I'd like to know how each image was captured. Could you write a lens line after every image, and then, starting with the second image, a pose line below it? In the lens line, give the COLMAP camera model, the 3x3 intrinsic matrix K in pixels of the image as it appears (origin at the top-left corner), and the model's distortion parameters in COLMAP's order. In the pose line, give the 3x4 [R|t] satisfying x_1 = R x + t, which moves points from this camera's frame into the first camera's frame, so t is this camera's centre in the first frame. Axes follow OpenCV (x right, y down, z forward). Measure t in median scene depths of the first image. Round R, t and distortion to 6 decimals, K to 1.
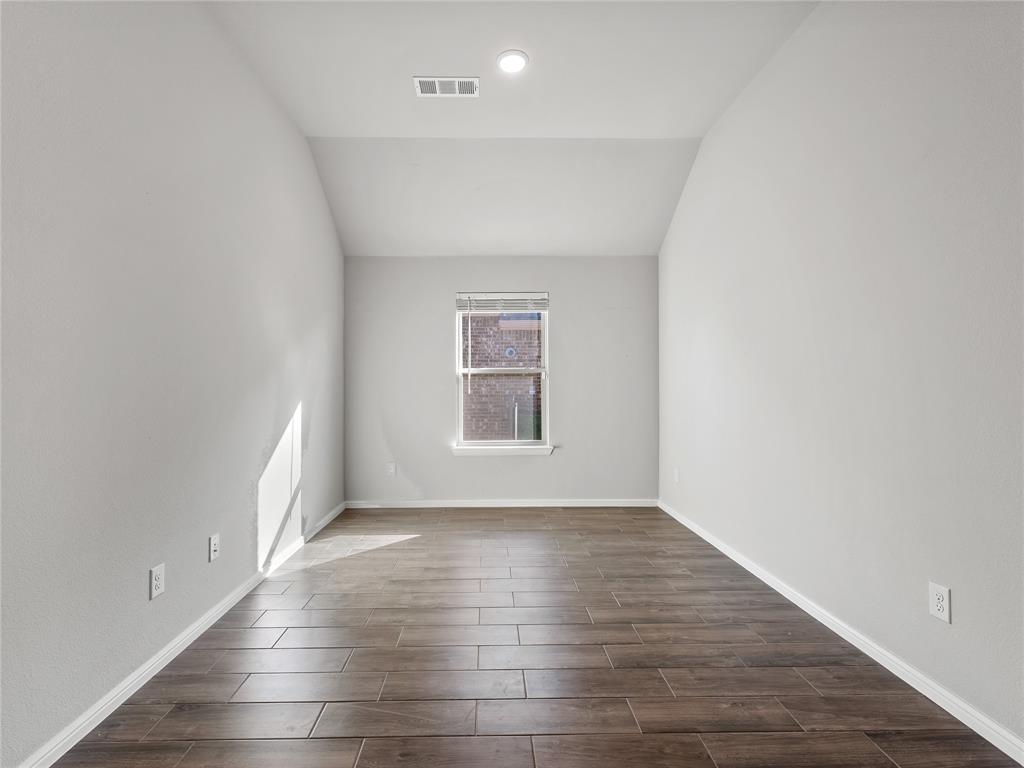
lens RADIAL K [[476.5, 0, 510.8], [0, 476.5, 384.0], [0, 0, 1]] dist [0.005327, -0.004238]
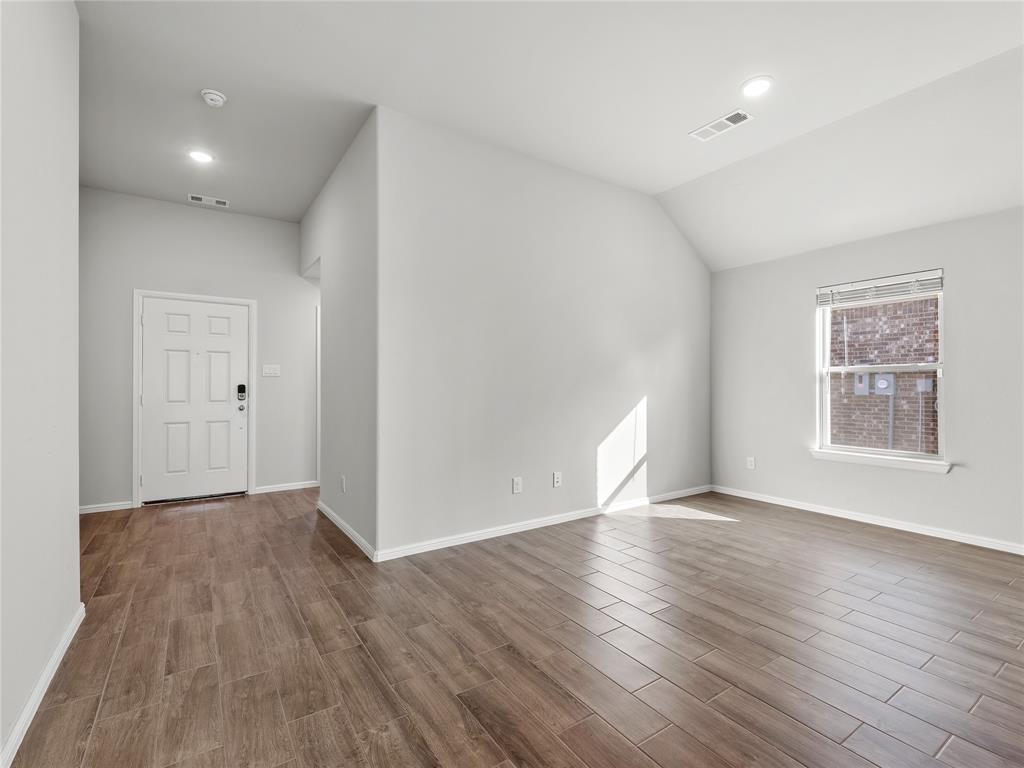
lens RADIAL K [[476.5, 0, 521.8], [0, 476.5, 383.9], [0, 0, 1]] dist [0.005327, -0.004238]
pose [[0.558089, 0.004993, -0.829766, 0.892664], [-0.000988, 0.999985, 0.005352, -0.009692], [0.829781, -0.002167, 0.558085, -0.064971]]
